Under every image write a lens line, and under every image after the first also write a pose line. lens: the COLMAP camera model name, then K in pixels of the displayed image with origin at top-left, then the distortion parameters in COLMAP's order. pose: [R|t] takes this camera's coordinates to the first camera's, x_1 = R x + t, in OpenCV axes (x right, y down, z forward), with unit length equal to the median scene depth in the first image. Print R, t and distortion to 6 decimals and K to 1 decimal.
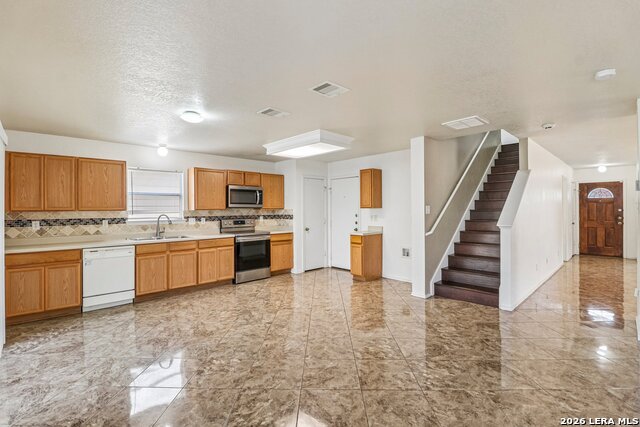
lens RADIAL K [[296.7, 0, 313.7], [0, 296.7, 207.1], [0, 0, 1]] dist [-0.005860, -0.008460]
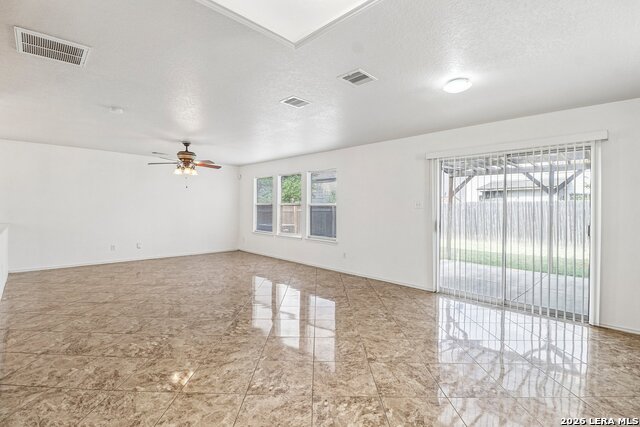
lens RADIAL K [[296.7, 0, 315.4], [0, 296.7, 209.7], [0, 0, 1]] dist [-0.005860, -0.008460]
pose [[-0.999716, -0.002957, -0.023639, -0.000096], [-0.002827, 0.999981, -0.005521, 0.029899], [0.023655, -0.005452, -0.999705, 1.221222]]
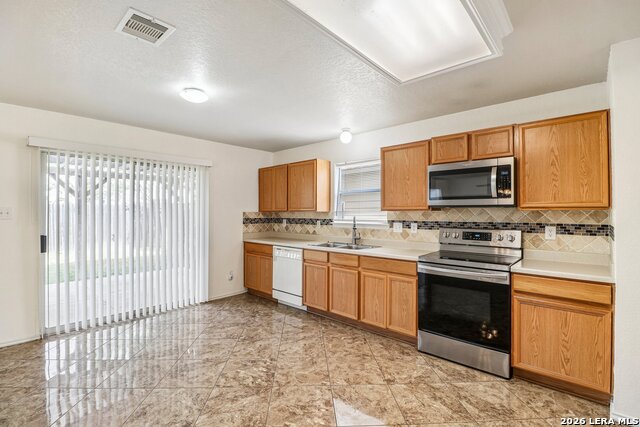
lens RADIAL K [[296.7, 0, 313.4], [0, 296.7, 208.4], [0, 0, 1]] dist [-0.005860, -0.008460]
pose [[0.063074, -0.003388, -0.998003, 0.281026], [0.011533, 0.999930, -0.002666, 0.004376], [0.997942, -0.011342, 0.063109, 0.860611]]
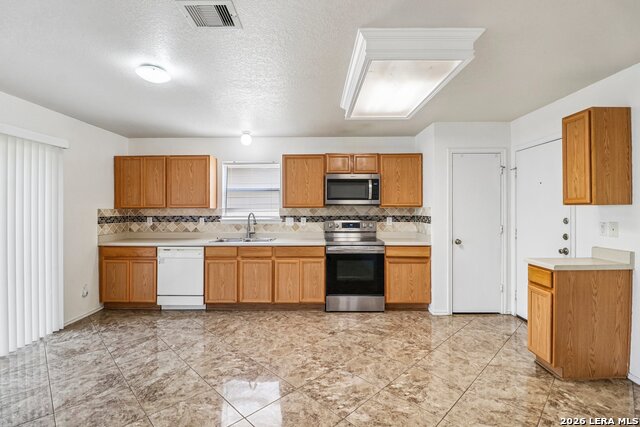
lens RADIAL K [[296.7, 0, 314.5], [0, 296.7, 206.6], [0, 0, 1]] dist [-0.005860, -0.008460]
pose [[0.720577, 0.001073, -0.693374, 0.232598], [0.003040, 0.999984, 0.004707, 0.003180], [0.693368, -0.005500, 0.720563, 0.514394]]
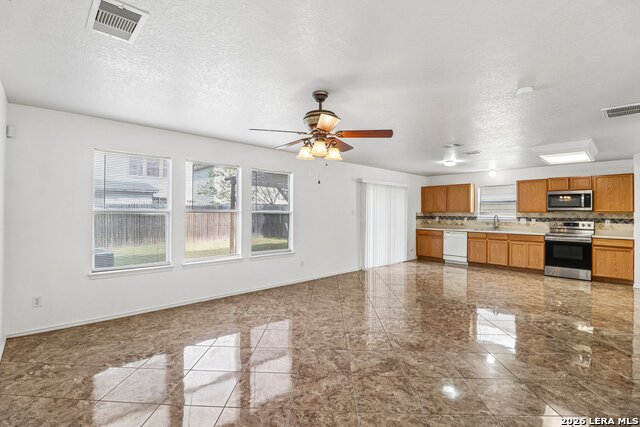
lens RADIAL K [[296.7, 0, 316.8], [0, 296.7, 207.7], [0, 0, 1]] dist [-0.005860, -0.008460]
pose [[-0.005841, -0.007431, -0.999955, 1.011726], [0.002241, 0.999970, -0.007444, -0.003746], [0.999980, -0.002284, -0.005825, 0.107101]]
